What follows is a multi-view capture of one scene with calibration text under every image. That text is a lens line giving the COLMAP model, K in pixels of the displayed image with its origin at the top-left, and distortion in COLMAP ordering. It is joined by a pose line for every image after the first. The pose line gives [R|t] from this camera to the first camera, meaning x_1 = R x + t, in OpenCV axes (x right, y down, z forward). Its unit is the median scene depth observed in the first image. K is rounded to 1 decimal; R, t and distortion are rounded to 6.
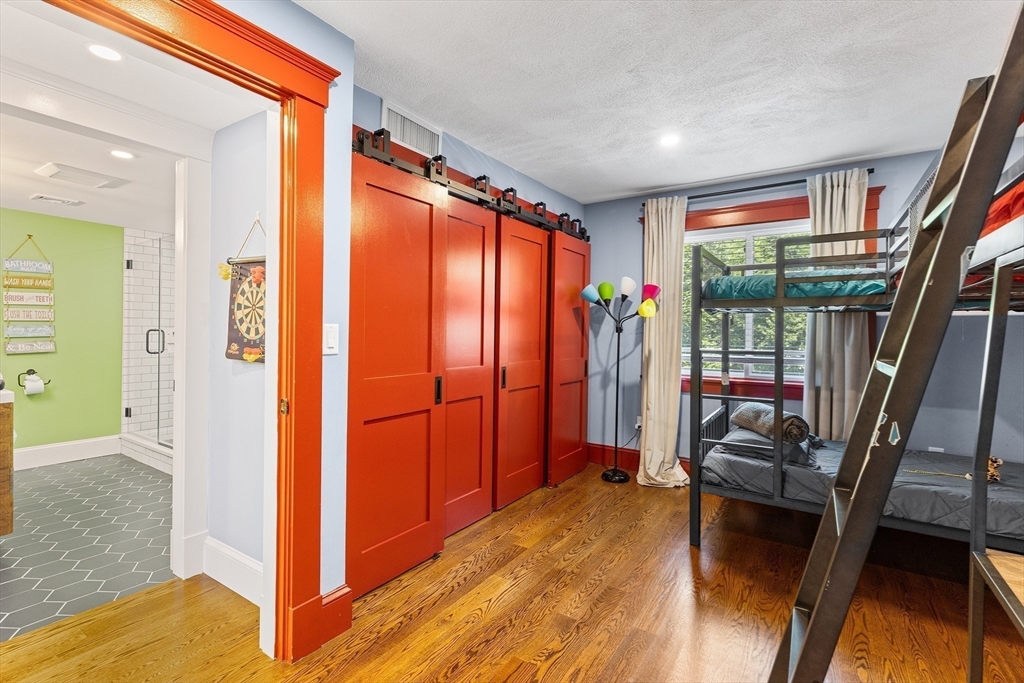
lens RADIAL K [[466.2, 0, 514.1], [0, 466.2, 336.3], [0, 0, 1]] dist [-0.000091, -0.000161]
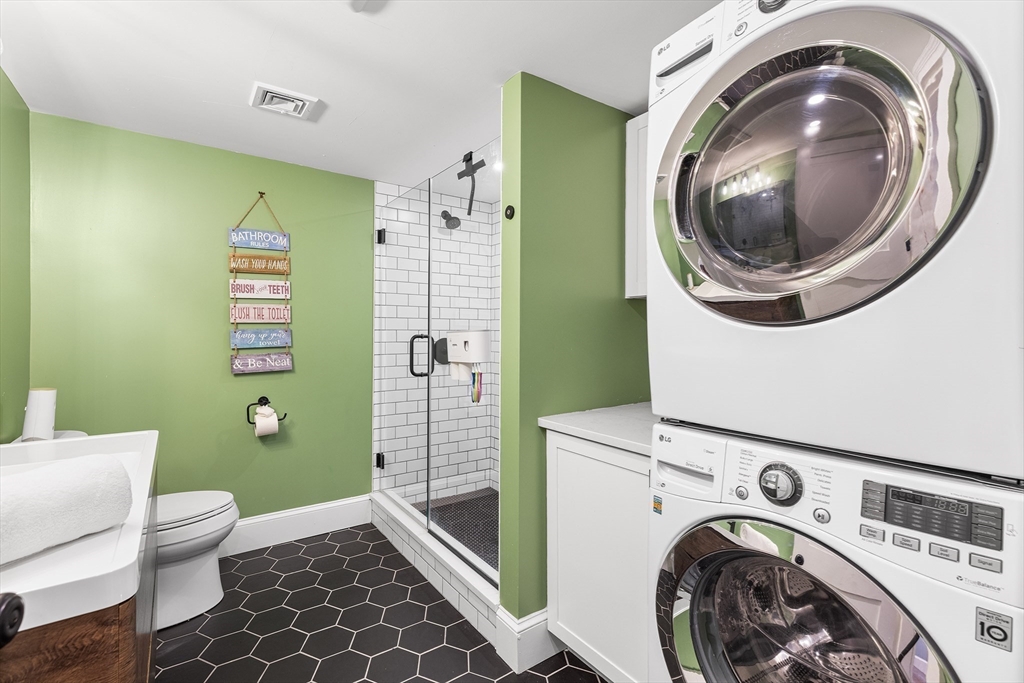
lens RADIAL K [[466.2, 0, 510.2], [0, 466.2, 339.3], [0, 0, 1]] dist [-0.000091, -0.000161]
pose [[0.931009, -0.005548, -0.364953, -0.467913], [0.004427, 0.999983, -0.003909, -0.006021], [0.364968, 0.002023, 0.931018, 0.509881]]
